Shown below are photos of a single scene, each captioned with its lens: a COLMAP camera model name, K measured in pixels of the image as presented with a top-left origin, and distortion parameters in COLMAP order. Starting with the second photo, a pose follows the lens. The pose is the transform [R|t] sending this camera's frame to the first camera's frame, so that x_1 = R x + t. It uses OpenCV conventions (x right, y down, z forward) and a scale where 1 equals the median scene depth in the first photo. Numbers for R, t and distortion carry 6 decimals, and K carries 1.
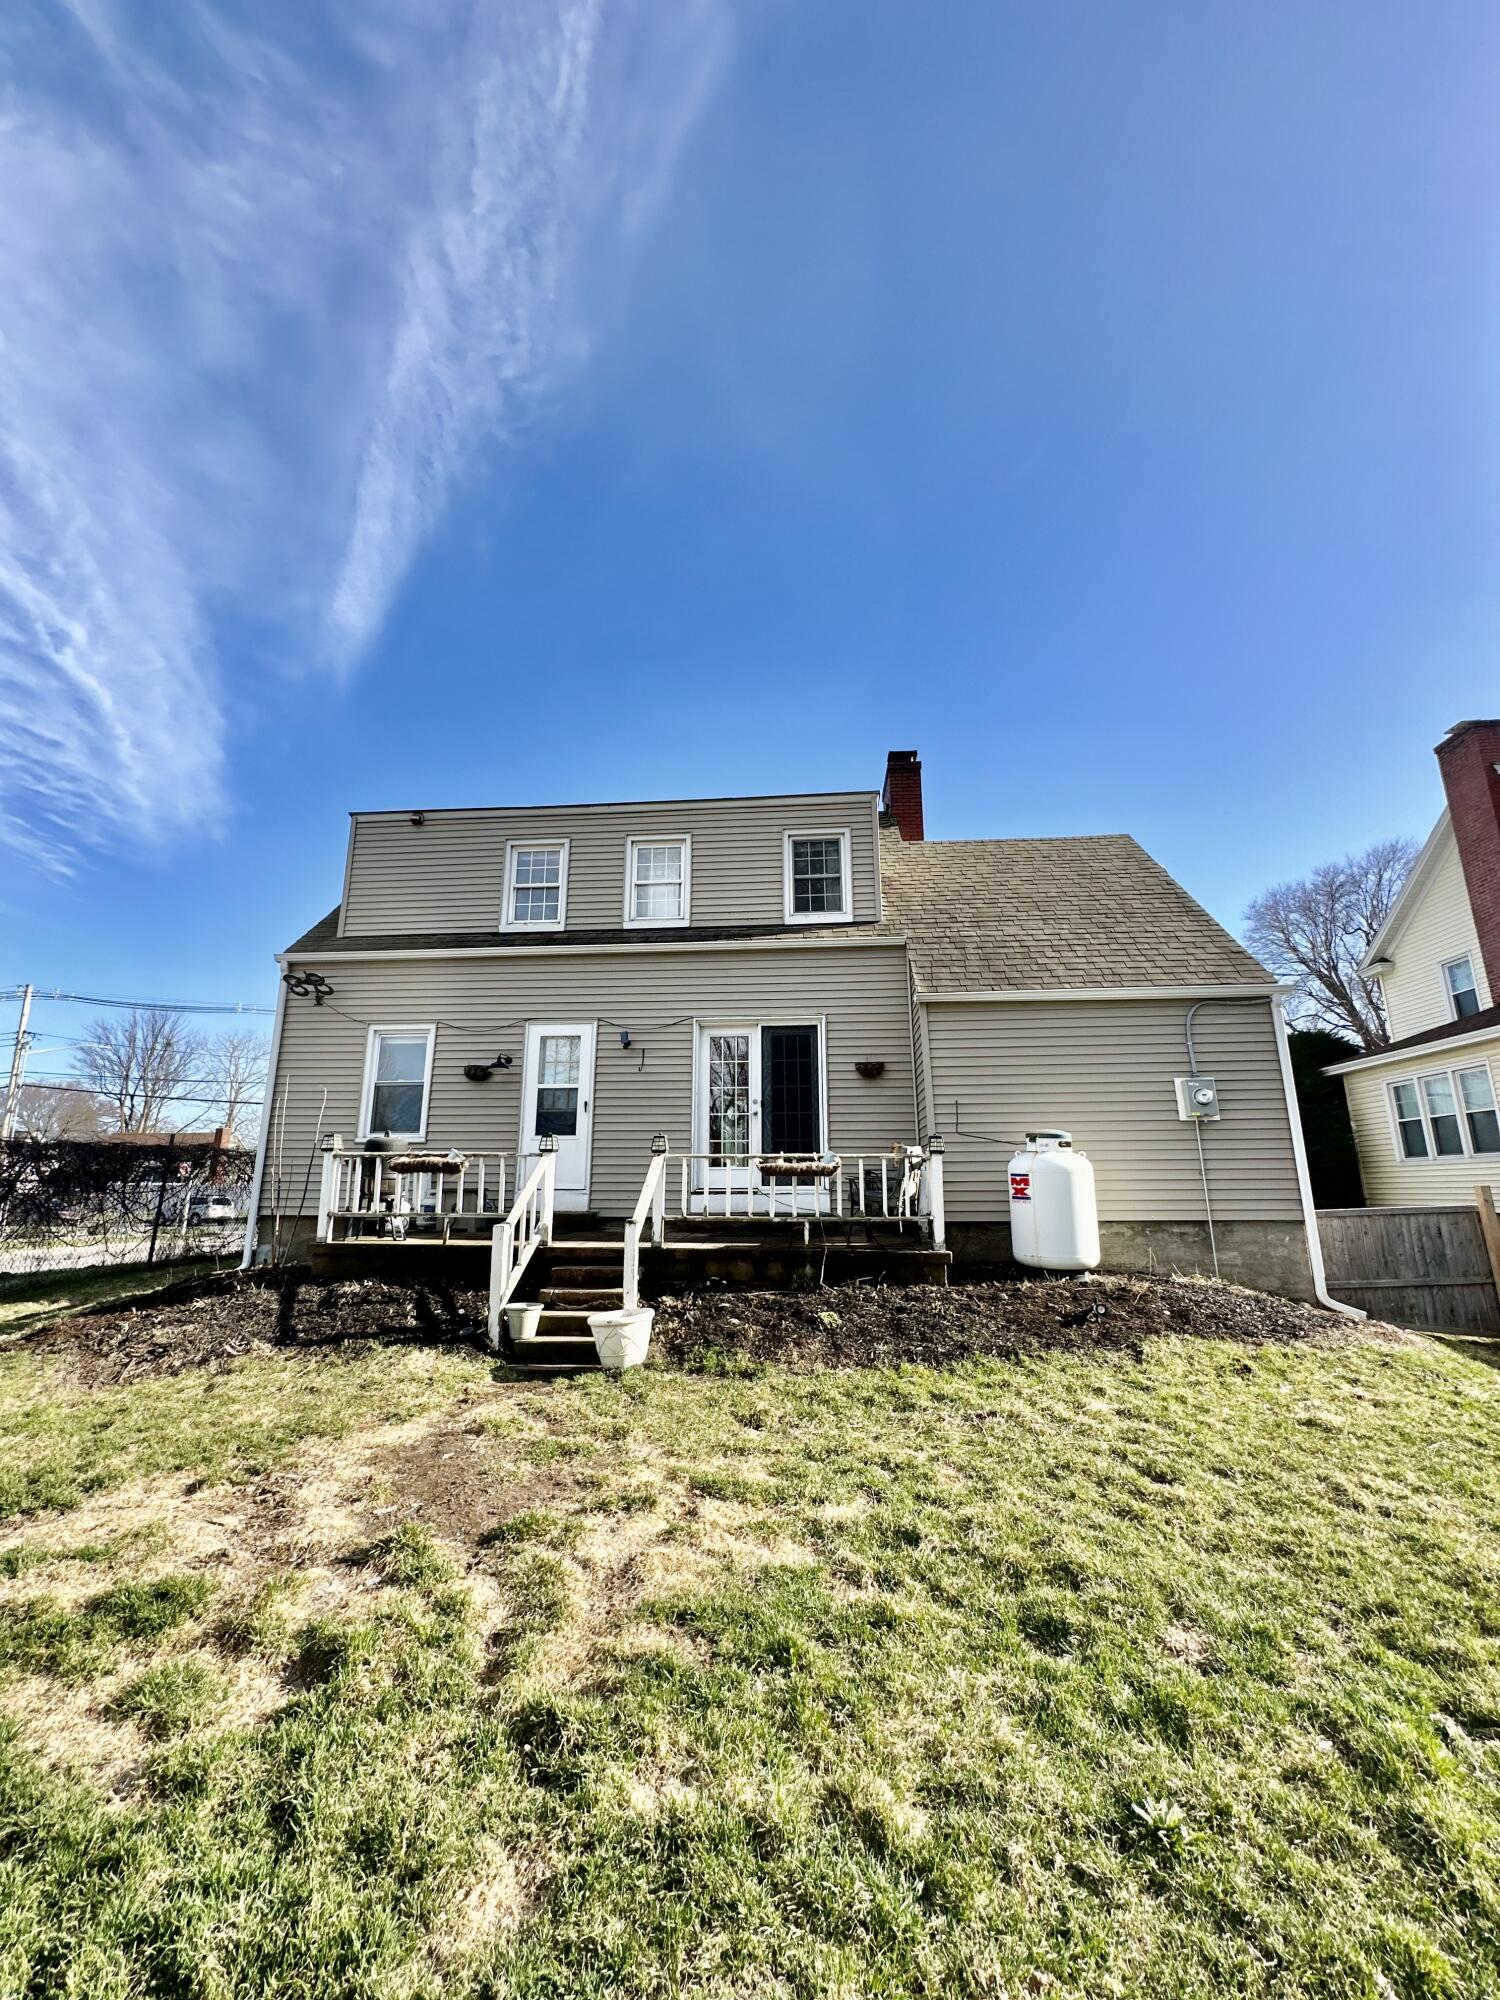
lens RADIAL K [[800.4, 0, 750.0], [0, 800.4, 1000.0], [0, 0, 1]] dist [-0.002641, 0.000369]
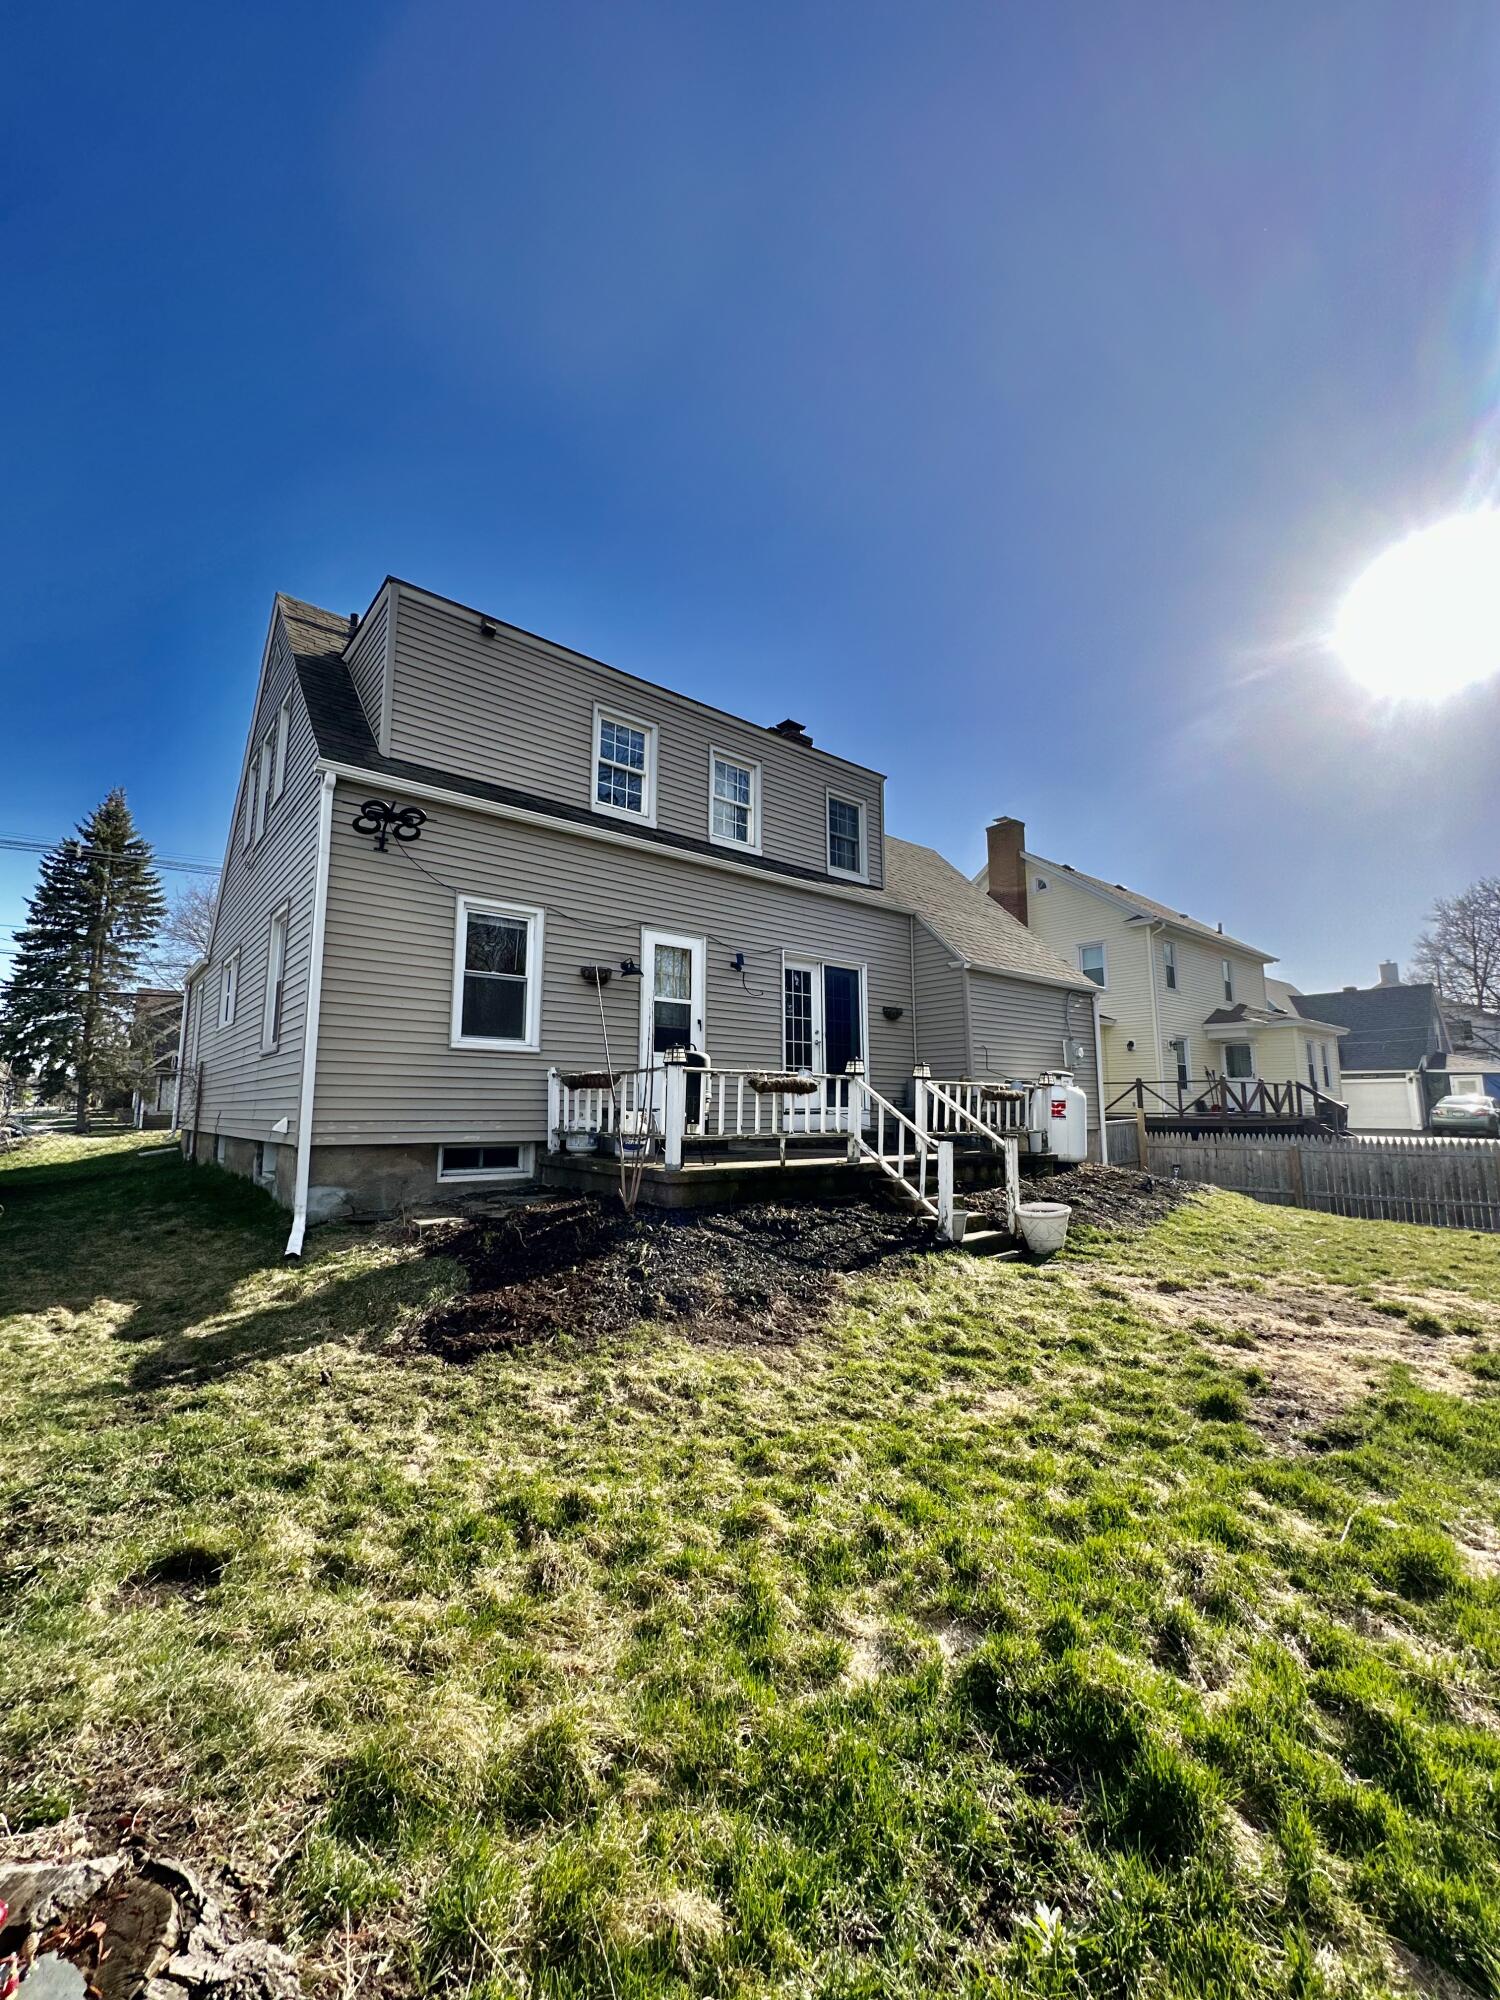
lens RADIAL K [[800.4, 0, 750.0], [0, 800.4, 1000.0], [0, 0, 1]] dist [-0.002641, 0.000369]
pose [[0.710873, 0.097989, 0.696461, -0.815791], [-0.166383, 0.985569, 0.031160, 0.062128], [-0.683357, -0.138030, 0.716918, 0.265986]]
